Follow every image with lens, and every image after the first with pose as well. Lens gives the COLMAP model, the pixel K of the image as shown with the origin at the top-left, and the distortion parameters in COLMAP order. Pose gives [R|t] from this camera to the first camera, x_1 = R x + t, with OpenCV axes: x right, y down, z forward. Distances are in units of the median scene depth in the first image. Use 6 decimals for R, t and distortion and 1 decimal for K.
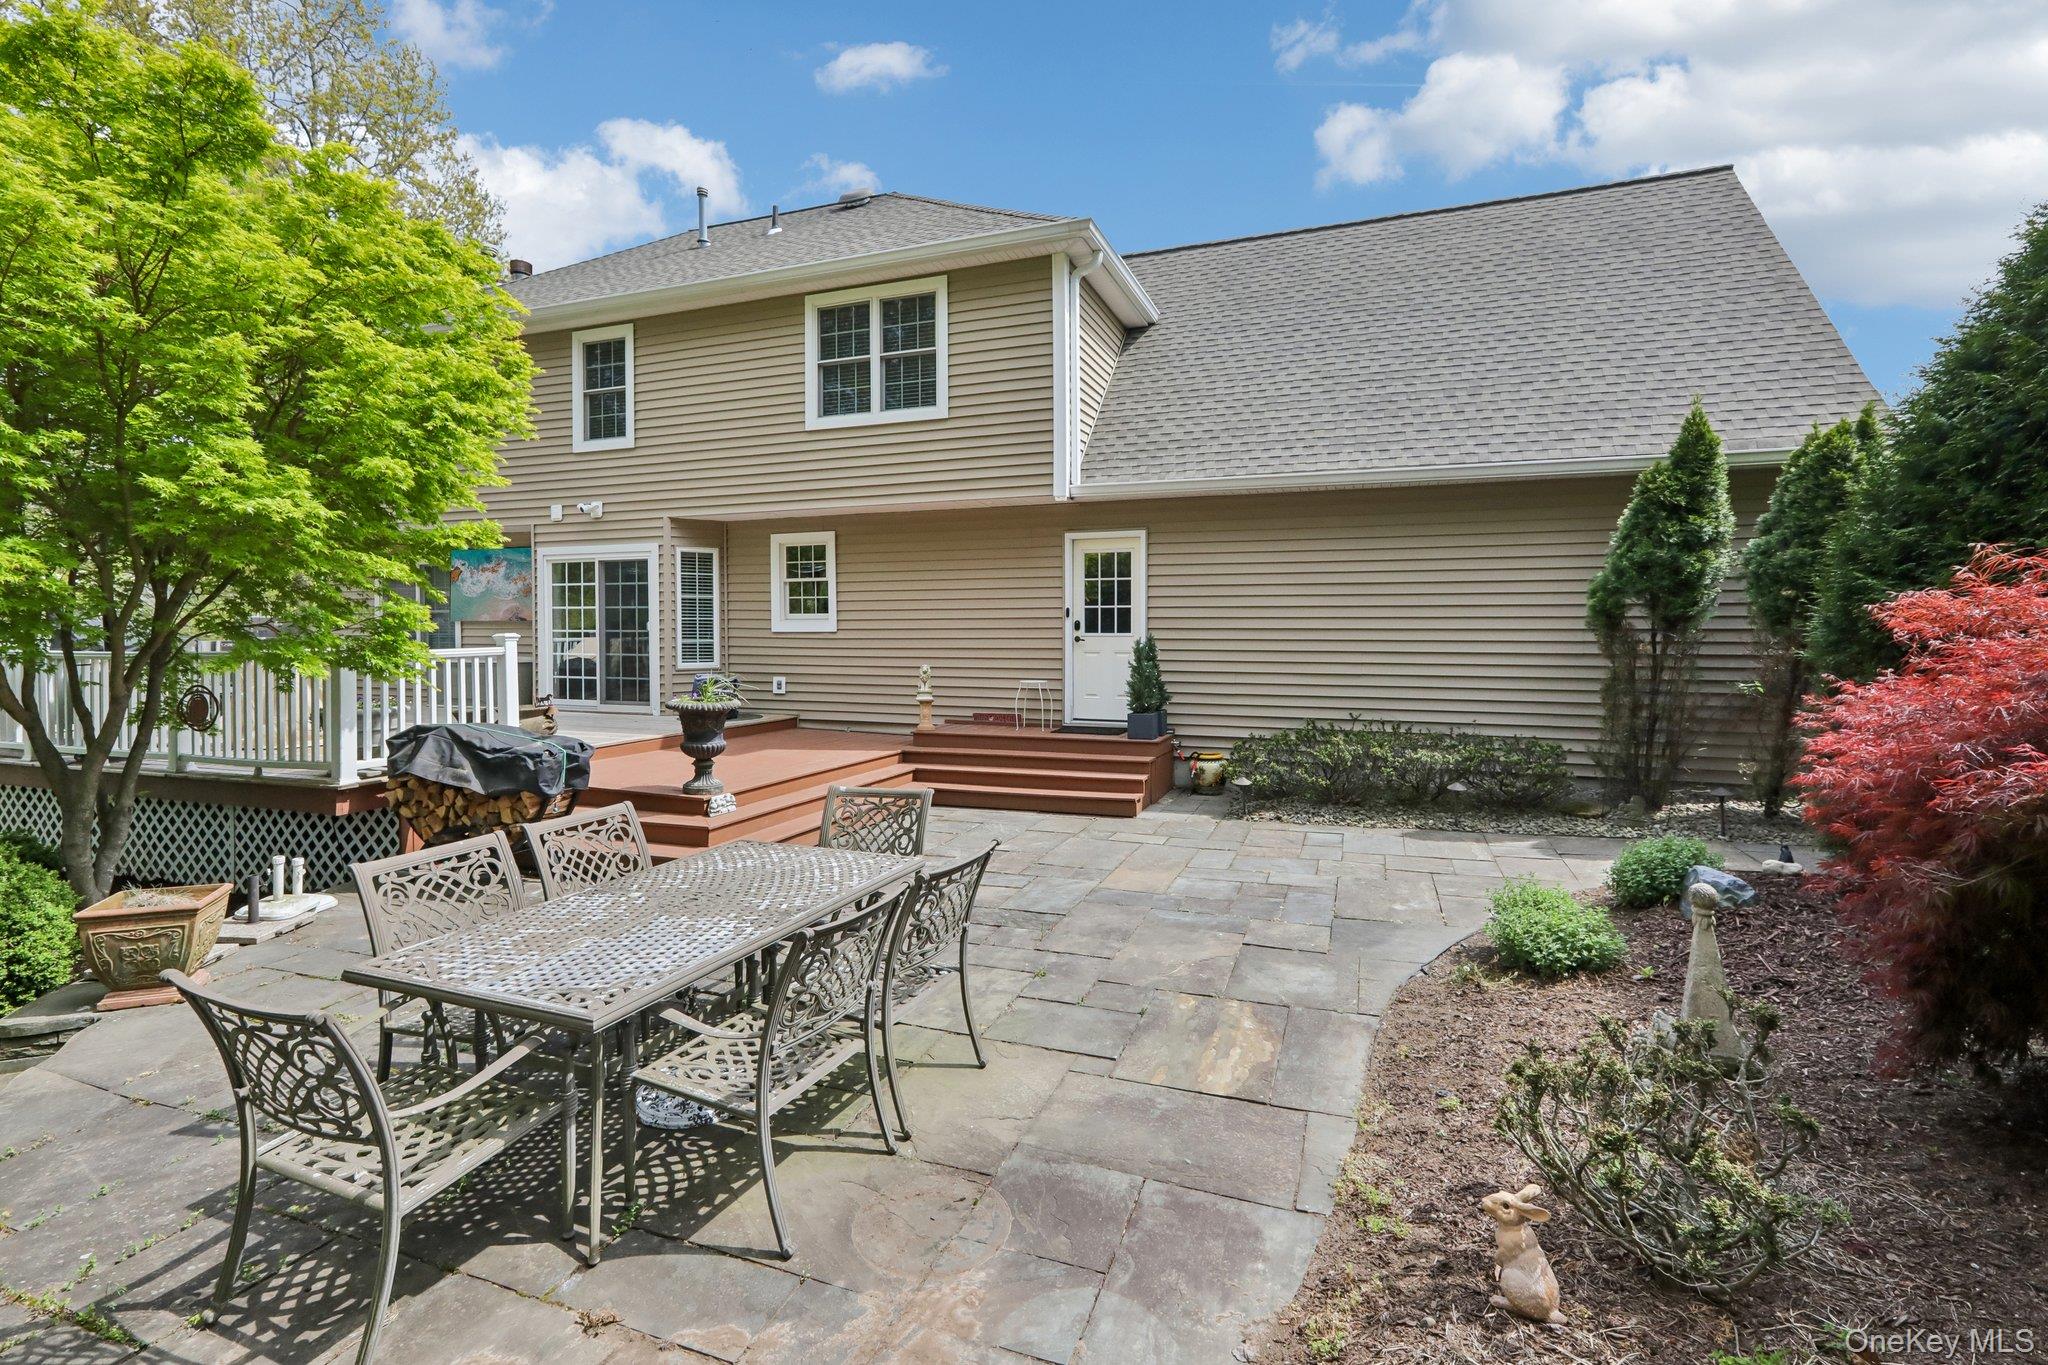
lens RADIAL K [[933.4, 0, 1024.3], [0, 933.4, 649.5], [0, 0, 1]] dist [0.000572, 0.000185]
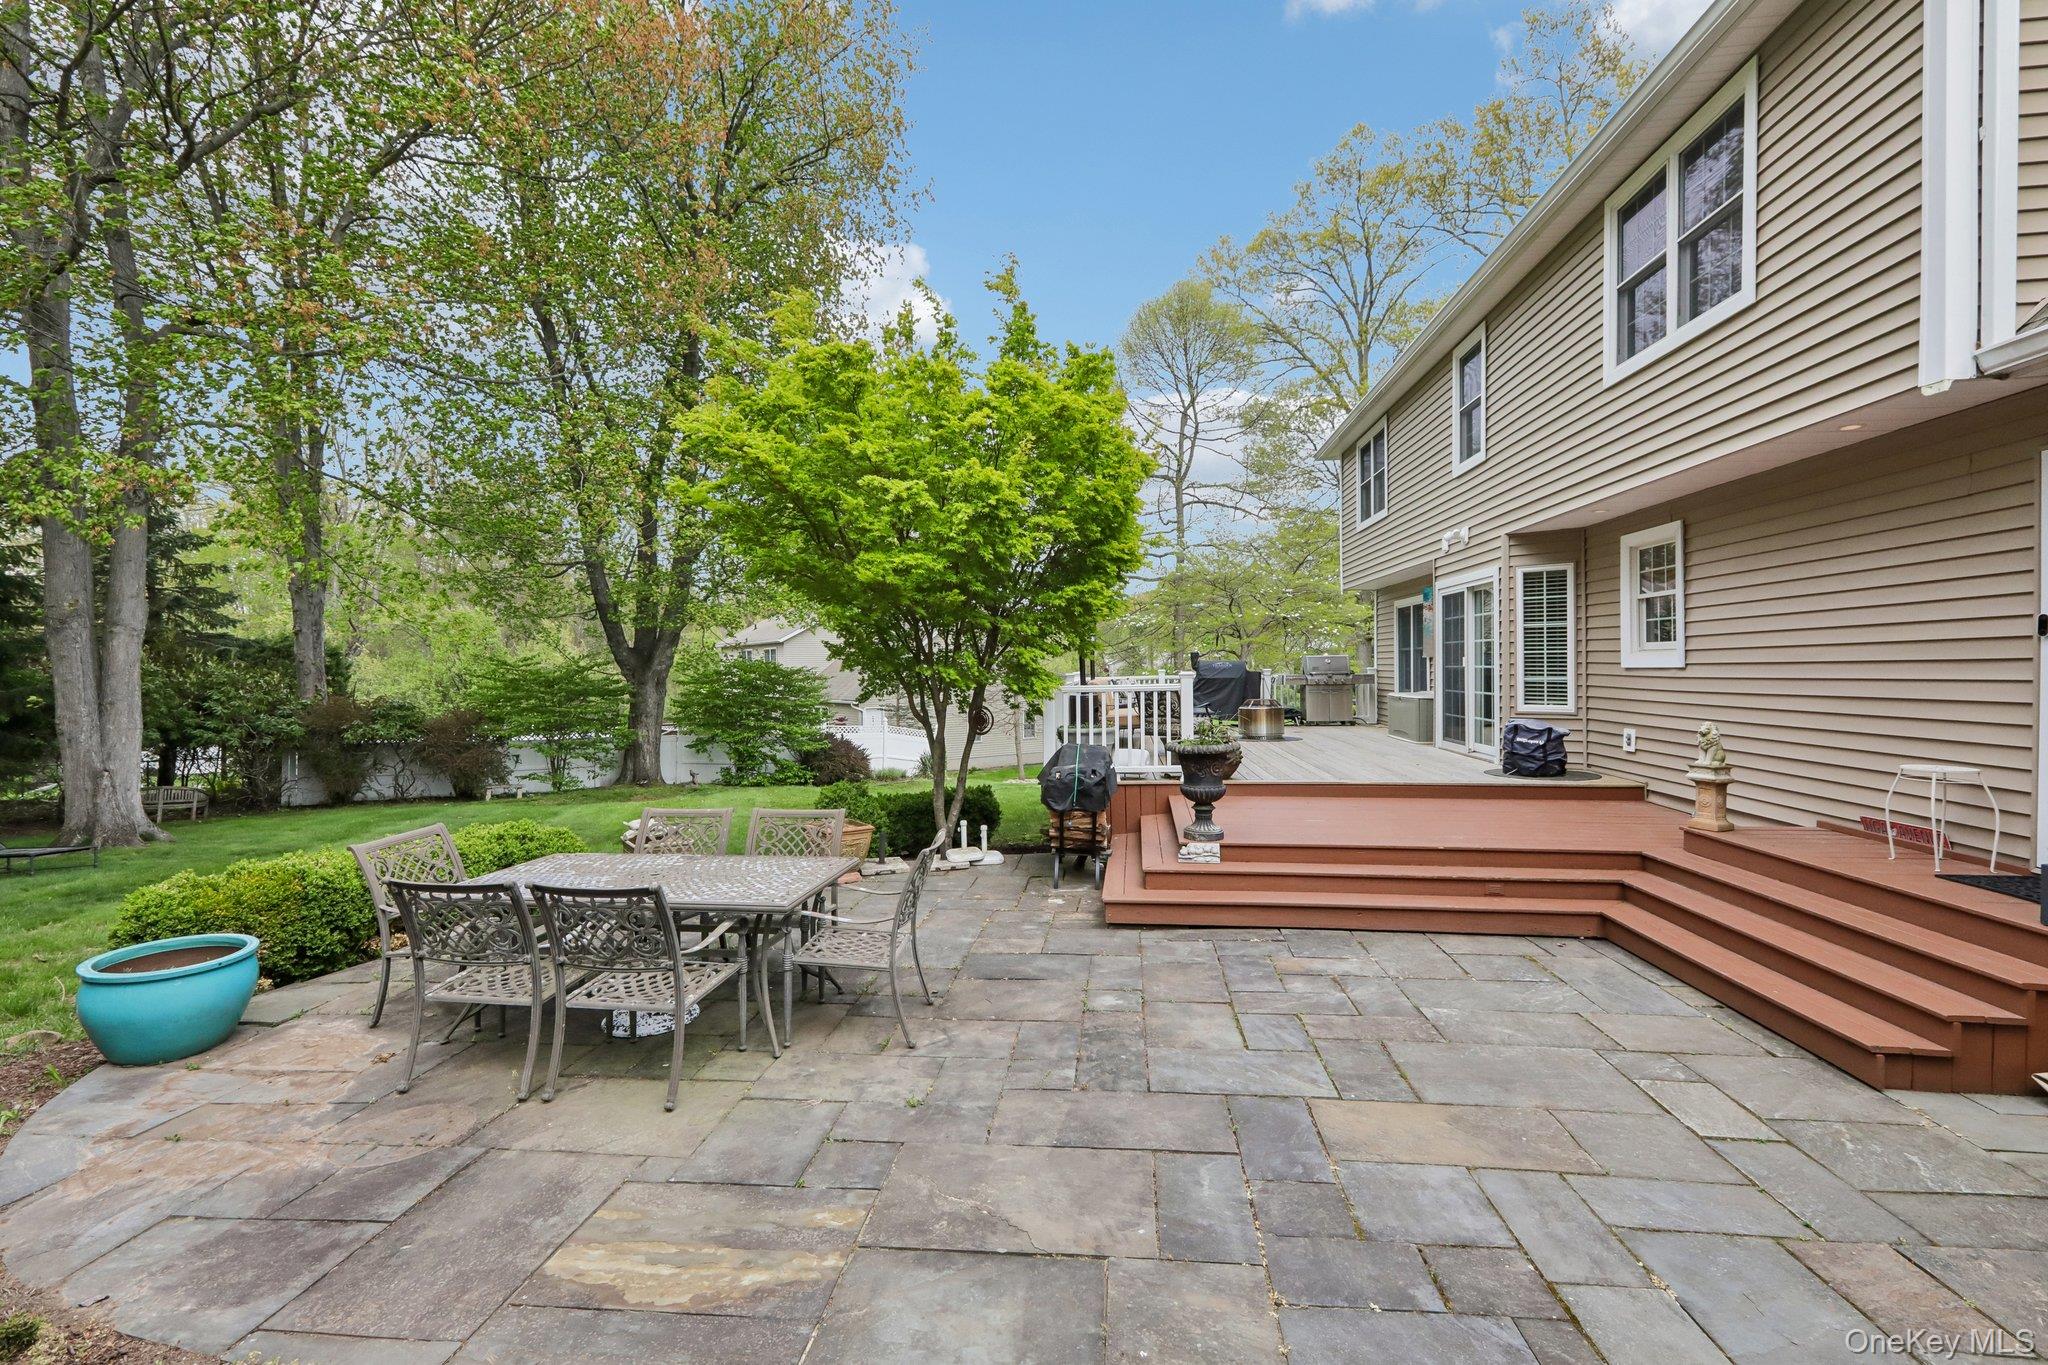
lens RADIAL K [[914.6, 0, 1028.3], [0, 914.6, 687.4], [0, 0, 1]] dist [0.000149, 0.000077]
pose [[0.250538, 0.020340, -0.967893, 0.323111], [-0.015252, 0.999738, 0.017061, -0.008656], [0.967987, 0.010488, 0.250783, 0.368169]]
